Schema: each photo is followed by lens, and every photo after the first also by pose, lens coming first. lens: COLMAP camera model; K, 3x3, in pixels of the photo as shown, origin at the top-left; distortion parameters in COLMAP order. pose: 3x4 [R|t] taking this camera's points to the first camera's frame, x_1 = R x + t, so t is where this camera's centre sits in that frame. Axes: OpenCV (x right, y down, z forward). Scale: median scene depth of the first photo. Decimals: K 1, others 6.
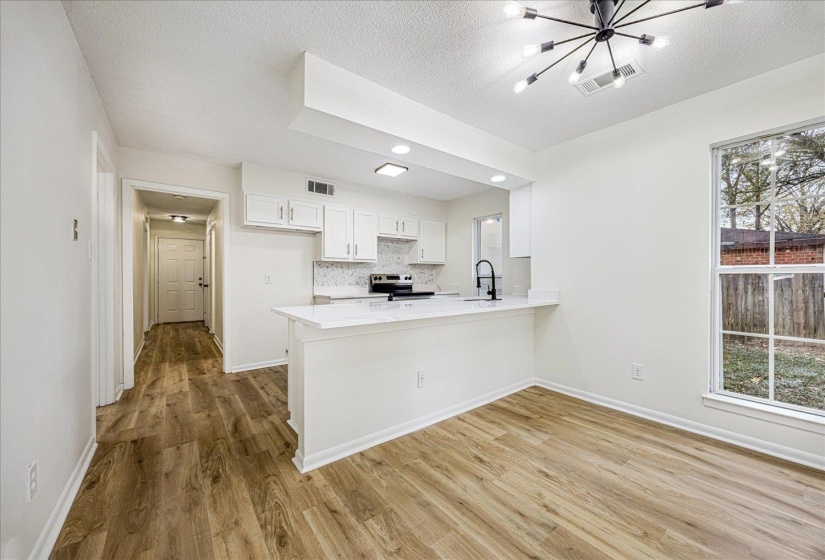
lens RADIAL K [[311.4, 0, 418.9], [0, 311.4, 276.2], [0, 0, 1]] dist [-0.000731, -0.000124]
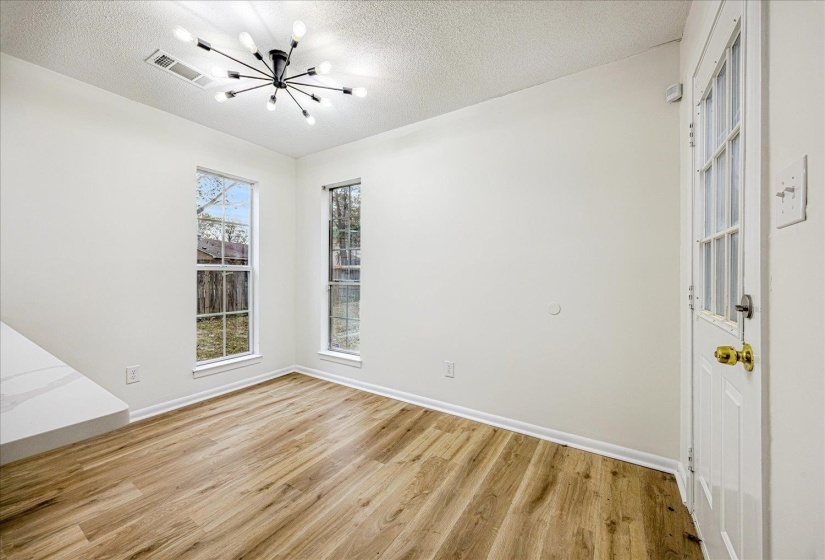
lens RADIAL K [[311.4, 0, 418.9], [0, 311.4, 276.2], [0, 0, 1]] dist [-0.000731, -0.000124]
pose [[-0.334398, -0.008263, 0.942396, -0.487932], [-0.006409, 0.999958, 0.006493, 0.001249], [-0.942410, -0.003869, -0.334437, 0.541832]]
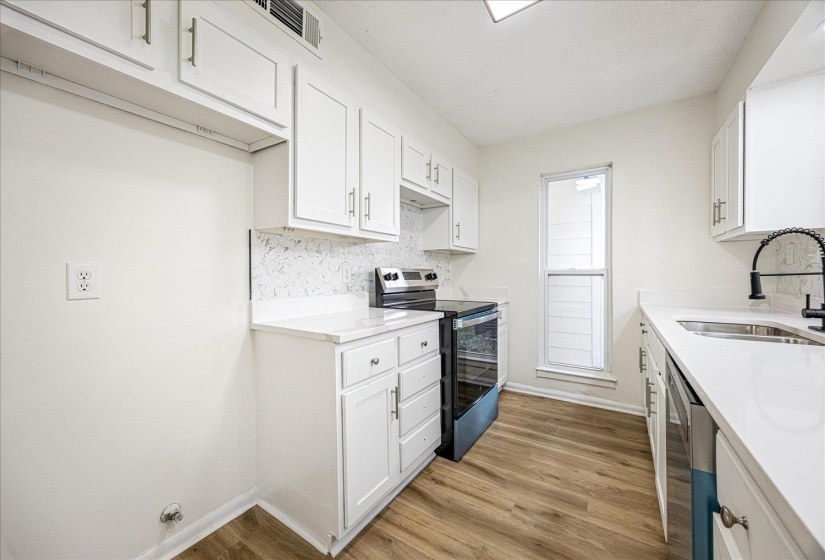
lens RADIAL K [[311.4, 0, 418.9], [0, 311.4, 276.2], [0, 0, 1]] dist [-0.000731, -0.000124]
pose [[0.943295, -0.004246, 0.331929, -0.496950], [0.001632, 0.999965, 0.008154, 0.003401], [-0.331952, -0.007150, 0.943269, 1.081407]]
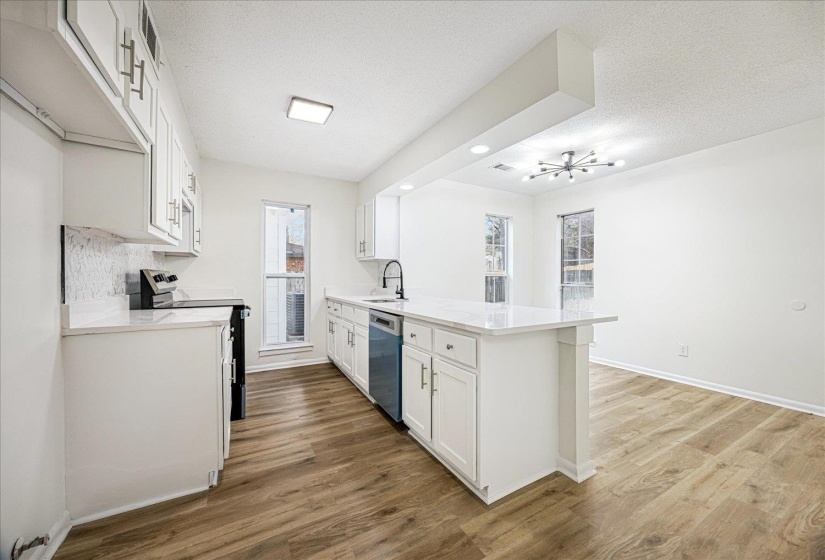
lens RADIAL K [[310.8, 0, 414.6], [0, 310.8, 281.0], [0, 0, 1]] dist [-0.001292, 0.000057]
pose [[0.151747, -0.010105, 0.988368, -1.085264], [-0.007401, 0.999908, 0.011360, 0.004171], [-0.988392, -0.009039, 0.151658, 1.071586]]
